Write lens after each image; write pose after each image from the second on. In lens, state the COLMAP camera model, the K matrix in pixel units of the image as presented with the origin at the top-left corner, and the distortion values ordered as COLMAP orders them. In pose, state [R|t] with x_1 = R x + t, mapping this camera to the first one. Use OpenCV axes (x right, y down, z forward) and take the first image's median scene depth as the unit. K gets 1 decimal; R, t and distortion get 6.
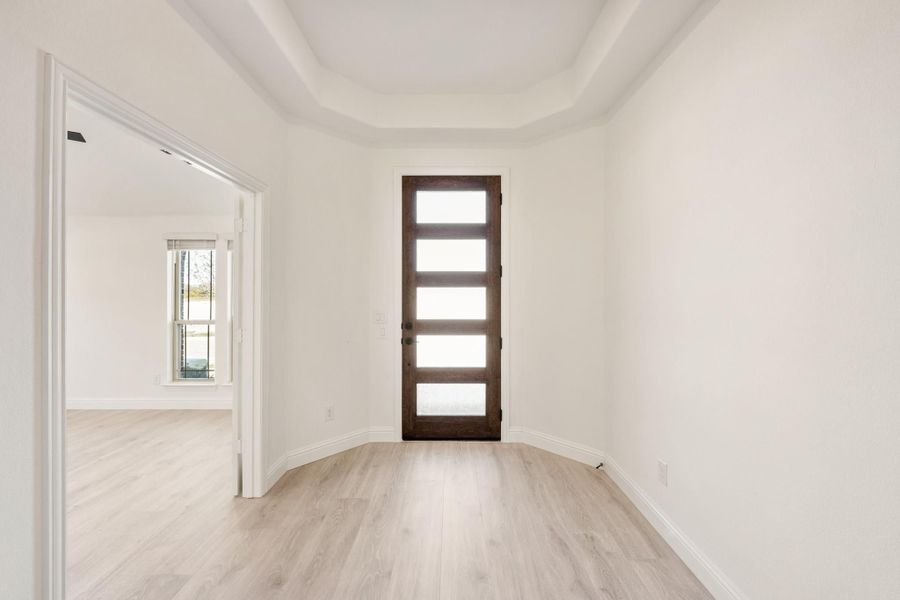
lens RADIAL K [[365.1, 0, 453.2], [0, 365.1, 299.7], [0, 0, 1]] dist [-0.003263, -0.000179]
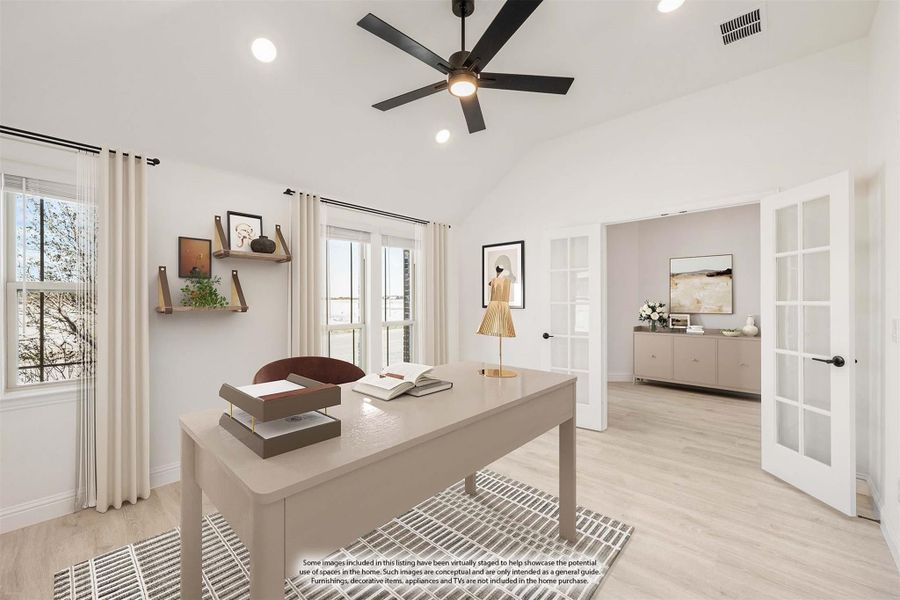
lens RADIAL K [[365.1, 0, 448.1], [0, 365.1, 301.3], [0, 0, 1]] dist [-0.003263, -0.000179]
pose [[0.678792, -0.003155, 0.734323, -2.147046], [0.004048, 0.999992, 0.000554, 0.008888], [-0.734319, 0.002597, 0.678800, 0.458721]]
